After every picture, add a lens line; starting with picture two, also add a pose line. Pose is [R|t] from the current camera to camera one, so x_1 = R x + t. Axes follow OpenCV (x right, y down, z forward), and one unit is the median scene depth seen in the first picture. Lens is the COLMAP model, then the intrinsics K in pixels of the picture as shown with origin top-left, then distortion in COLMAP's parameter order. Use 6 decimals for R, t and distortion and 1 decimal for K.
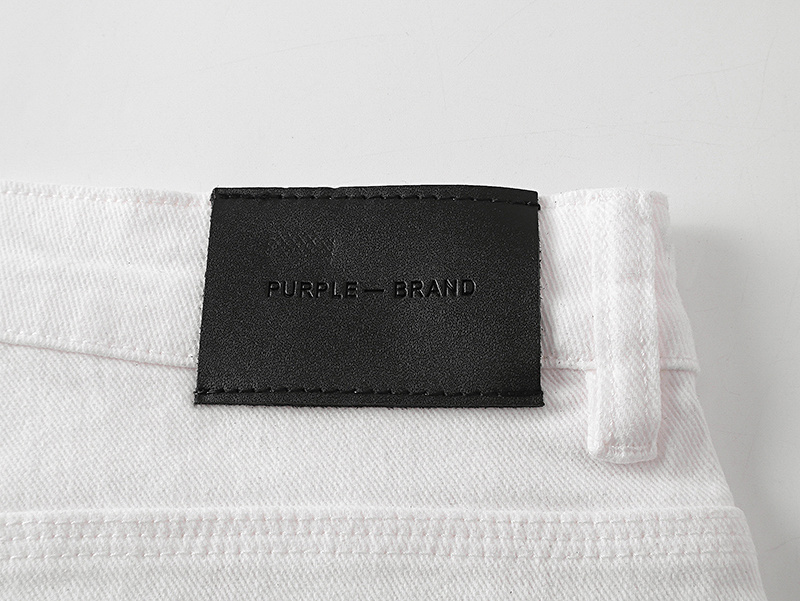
lens RADIAL K [[1572.7, 0, 399.3], [0, 1572.7, 301.4], [0, 0, 1]] dist [-0.122722, 0.000000]
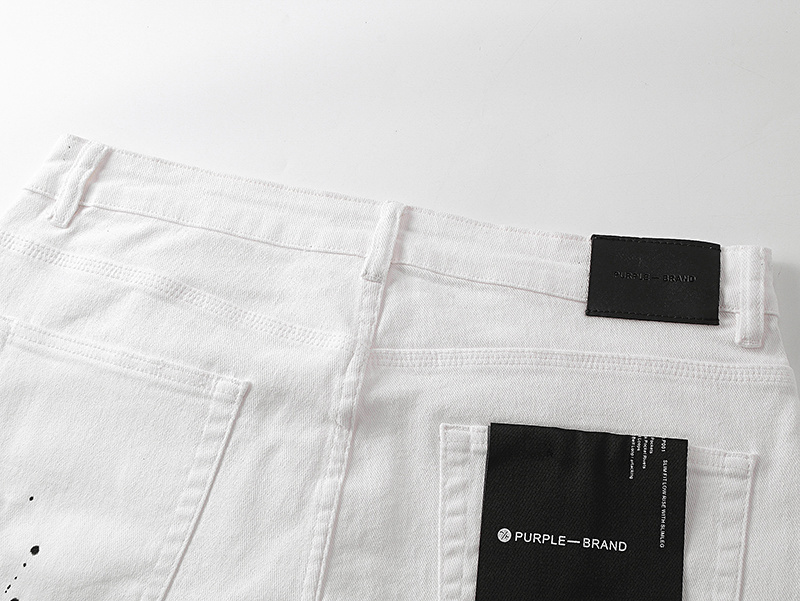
lens RADIAL K [[1572.7, 0, 400.1], [0, 1572.7, 299.6], [0, 0, 1]] dist [-0.122722, 0.000000]
pose [[0.994984, 0.070357, -0.071112, -0.260128], [-0.073636, 0.996288, -0.044595, 0.182801], [0.067711, 0.049608, 0.996471, -1.675385]]
